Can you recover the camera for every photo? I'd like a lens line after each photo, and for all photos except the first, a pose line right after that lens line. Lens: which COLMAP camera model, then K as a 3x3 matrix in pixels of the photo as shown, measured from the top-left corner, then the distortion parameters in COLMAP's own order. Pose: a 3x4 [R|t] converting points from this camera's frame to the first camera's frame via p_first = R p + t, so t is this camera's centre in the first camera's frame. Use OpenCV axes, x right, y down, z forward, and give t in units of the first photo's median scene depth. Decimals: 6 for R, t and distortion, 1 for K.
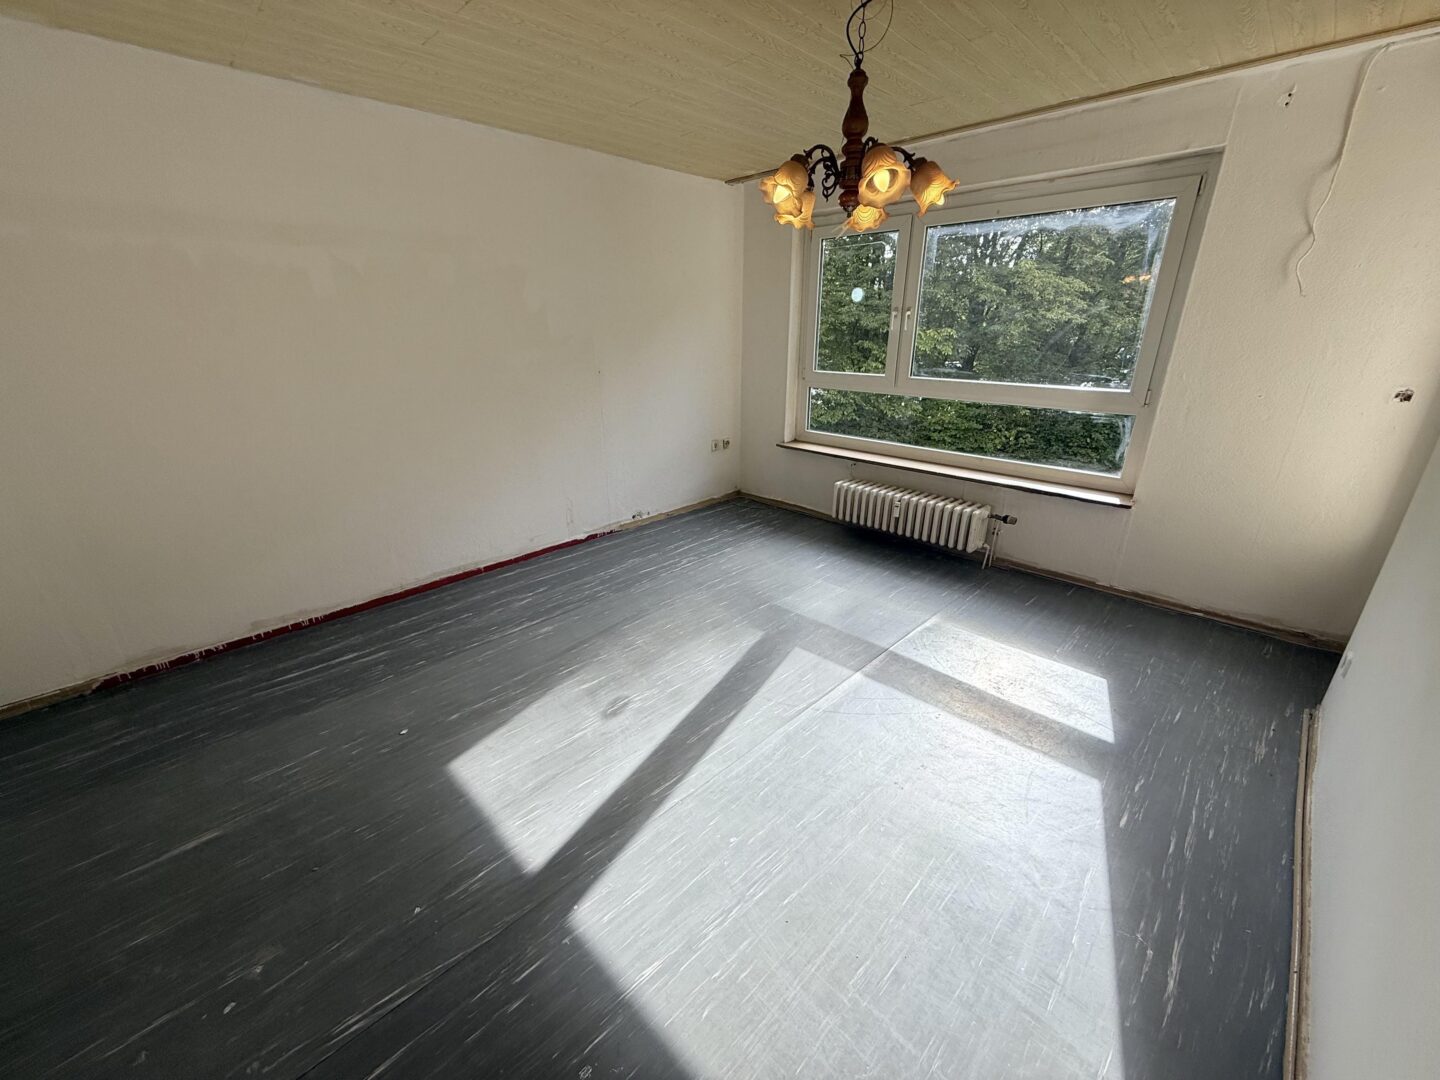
lens RADIAL K [[569.3, 0, 715.9], [0, 569.3, 539.6], [0, 0, 1]] dist [-0.003232, -0.000687]
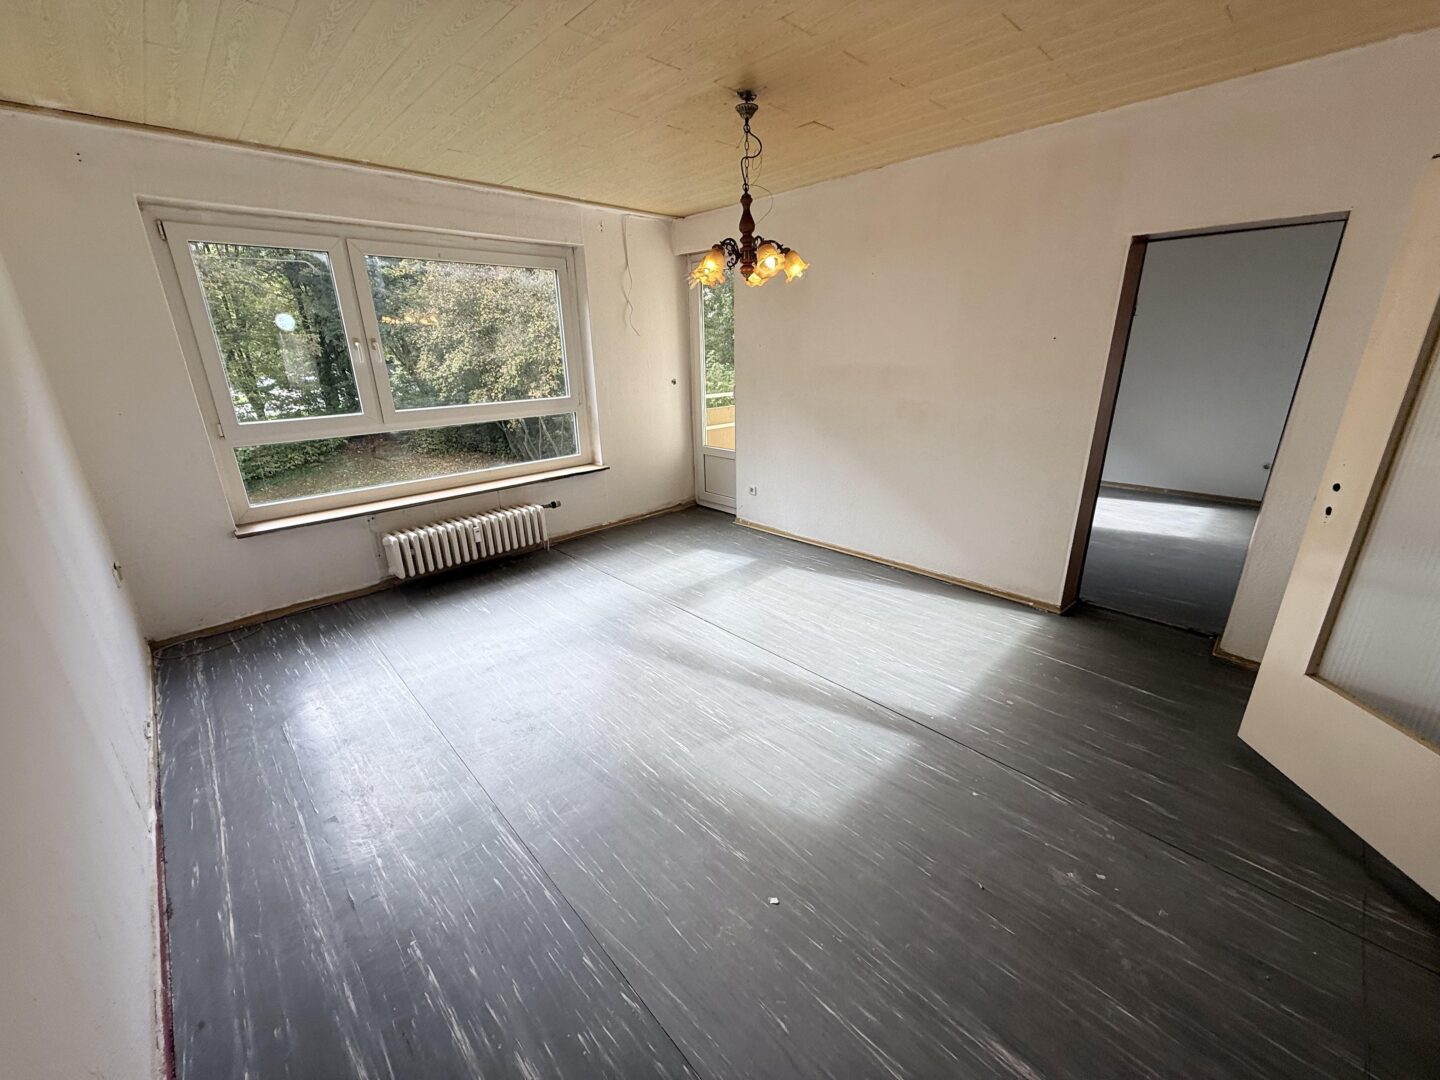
lens RADIAL K [[569.3, 0, 716.4], [0, 569.3, 537.5], [0, 0, 1]] dist [-0.003232, -0.000687]
pose [[0.024317, -0.316538, 0.948268, -0.742321], [0.372098, 0.883260, 0.285297, -0.209492], [-0.927875, 0.345911, 0.139261, 0.547550]]
